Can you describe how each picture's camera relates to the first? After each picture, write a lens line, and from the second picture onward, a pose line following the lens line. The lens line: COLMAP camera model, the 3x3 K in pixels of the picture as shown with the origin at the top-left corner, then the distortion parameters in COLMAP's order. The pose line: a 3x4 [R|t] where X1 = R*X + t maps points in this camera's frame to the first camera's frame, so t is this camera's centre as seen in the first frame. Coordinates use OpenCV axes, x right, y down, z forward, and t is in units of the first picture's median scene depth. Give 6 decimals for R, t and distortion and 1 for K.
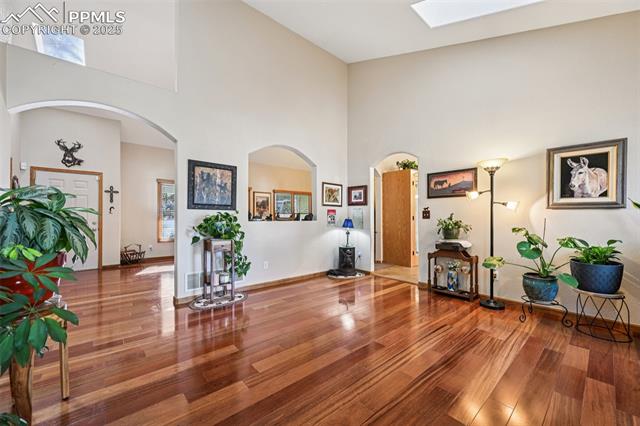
lens RADIAL K [[251.2, 0, 322.2], [0, 251.2, 216.5], [0, 0, 1]] dist [0.000013, -0.000145]
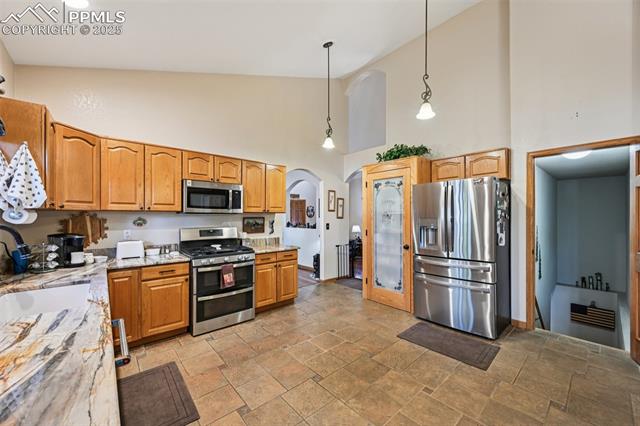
lens RADIAL K [[251.2, 0, 321.3], [0, 251.2, 216.9], [0, 0, 1]] dist [0.000013, -0.000145]
pose [[-0.002678, 0.003081, -0.999992, 1.785286], [0.002893, 0.999991, 0.003073, -0.068040], [0.999992, -0.002885, -0.002687, 1.439616]]
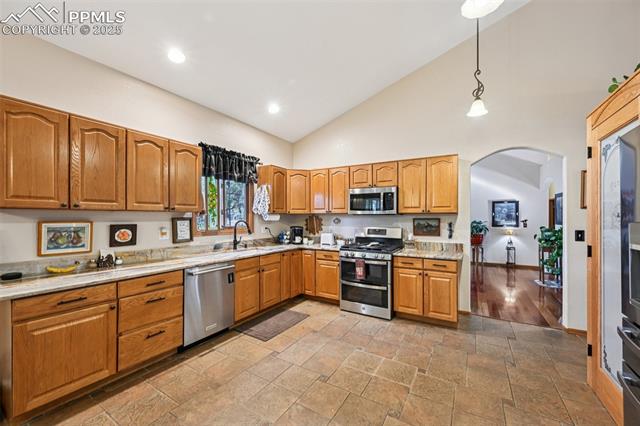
lens RADIAL K [[251.2, 0, 321.9], [0, 251.2, 216.4], [0, 0, 1]] dist [0.000013, -0.000145]
pose [[-0.955169, -0.003363, -0.296042, 1.346615], [-0.001151, 0.999970, -0.007645, -0.063048], [0.296058, -0.006962, -0.955144, 2.033885]]
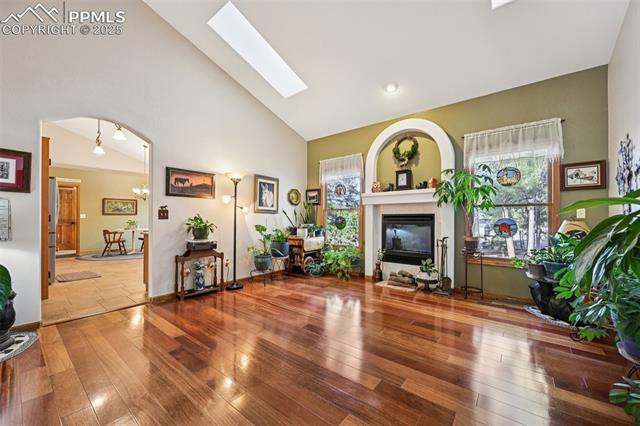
lens RADIAL K [[251.2, 0, 320.7], [0, 251.2, 218.2], [0, 0, 1]] dist [0.000013, -0.000145]
pose [[-0.169462, 0.002733, 0.985533, -0.600805], [-0.005076, 0.999980, -0.003646, 0.007240], [-0.985524, -0.005621, -0.169444, 0.726622]]
